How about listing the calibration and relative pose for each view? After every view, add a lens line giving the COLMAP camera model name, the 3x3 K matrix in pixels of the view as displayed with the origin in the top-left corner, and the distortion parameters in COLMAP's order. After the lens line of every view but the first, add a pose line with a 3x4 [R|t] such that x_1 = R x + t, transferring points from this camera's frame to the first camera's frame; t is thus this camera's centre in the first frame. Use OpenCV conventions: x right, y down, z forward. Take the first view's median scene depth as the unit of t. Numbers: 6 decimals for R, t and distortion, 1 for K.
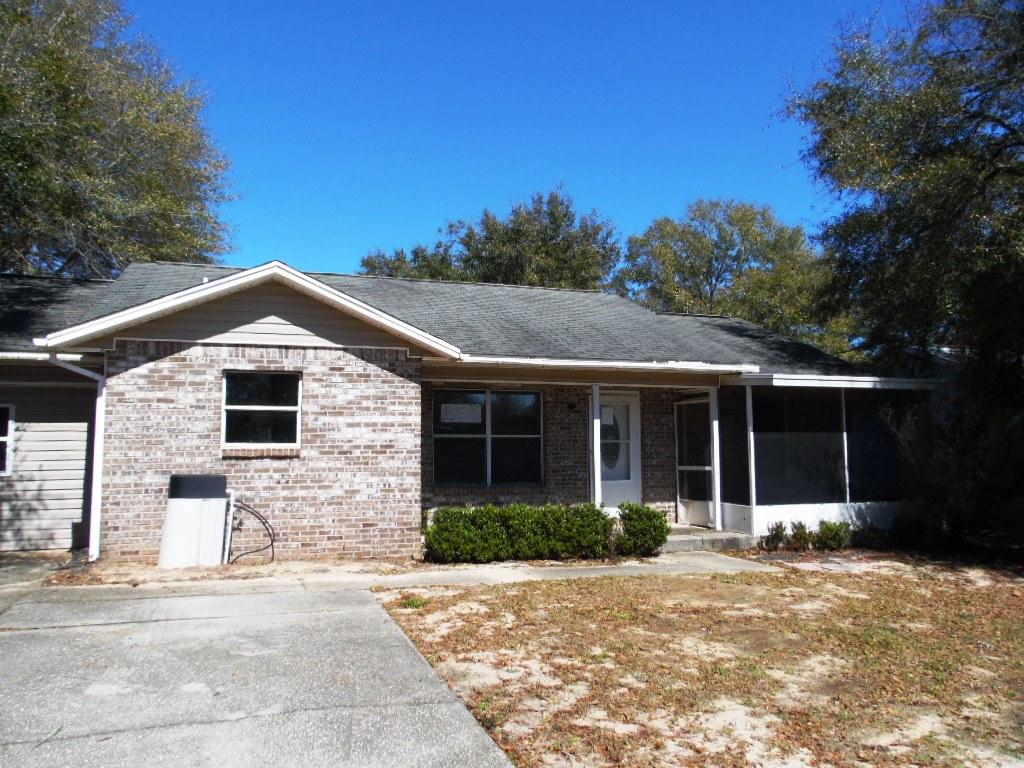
lens RADIAL K [[754.9, 0, 512.0], [0, 754.9, 384.0], [0, 0, 1]] dist [-0.039285, 0.062544]
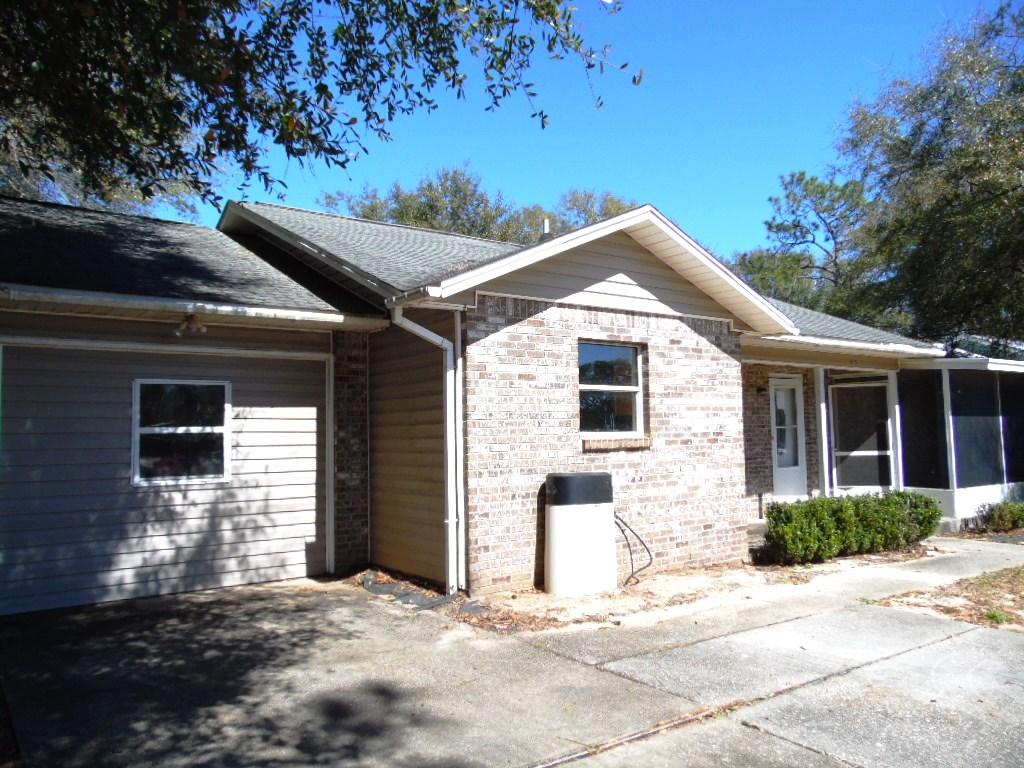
lens RADIAL K [[754.9, 0, 512.0], [0, 754.9, 384.0], [0, 0, 1]] dist [-0.039285, 0.062544]
pose [[0.957553, 0.007459, 0.288161, -0.646790], [-0.011985, 0.999831, 0.013943, 0.017404], [-0.288008, -0.016805, 0.957480, 0.253848]]
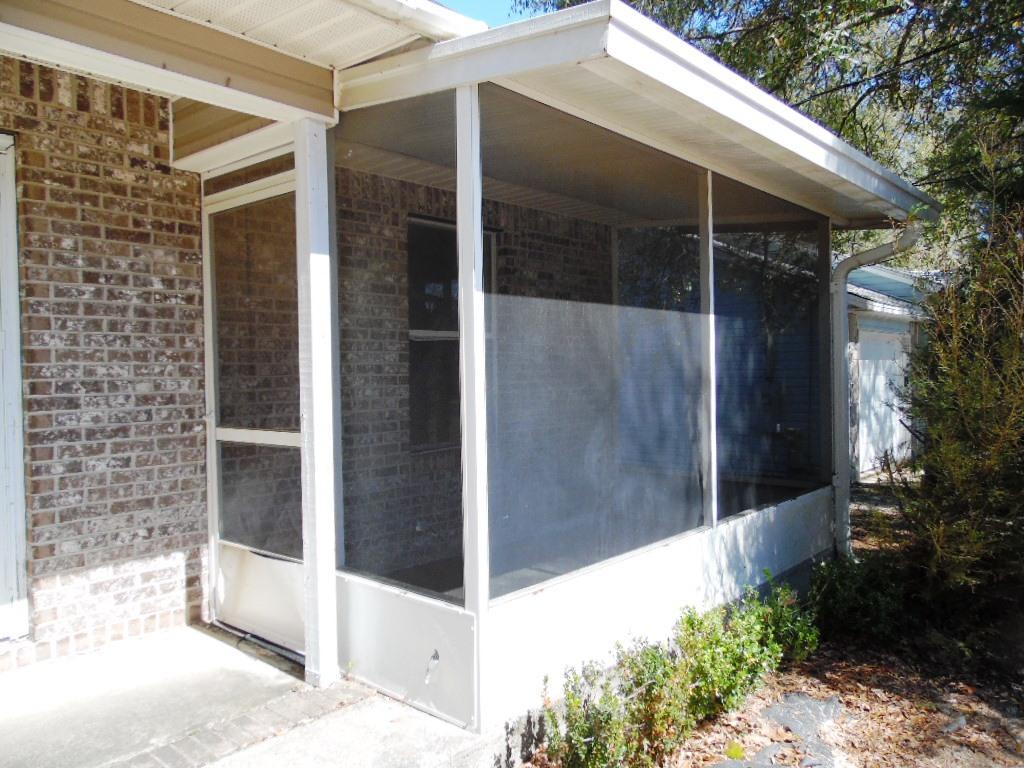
lens RADIAL K [[763.0, 0, 540.5], [0, 763.0, 363.8], [0, 0, 1]] dist [-0.004271, -0.001379]
pose [[0.845631, -0.007080, 0.533721, 0.253355], [-0.035773, 0.996912, 0.069903, 0.084316], [-0.532568, -0.078205, 0.842766, 0.955889]]
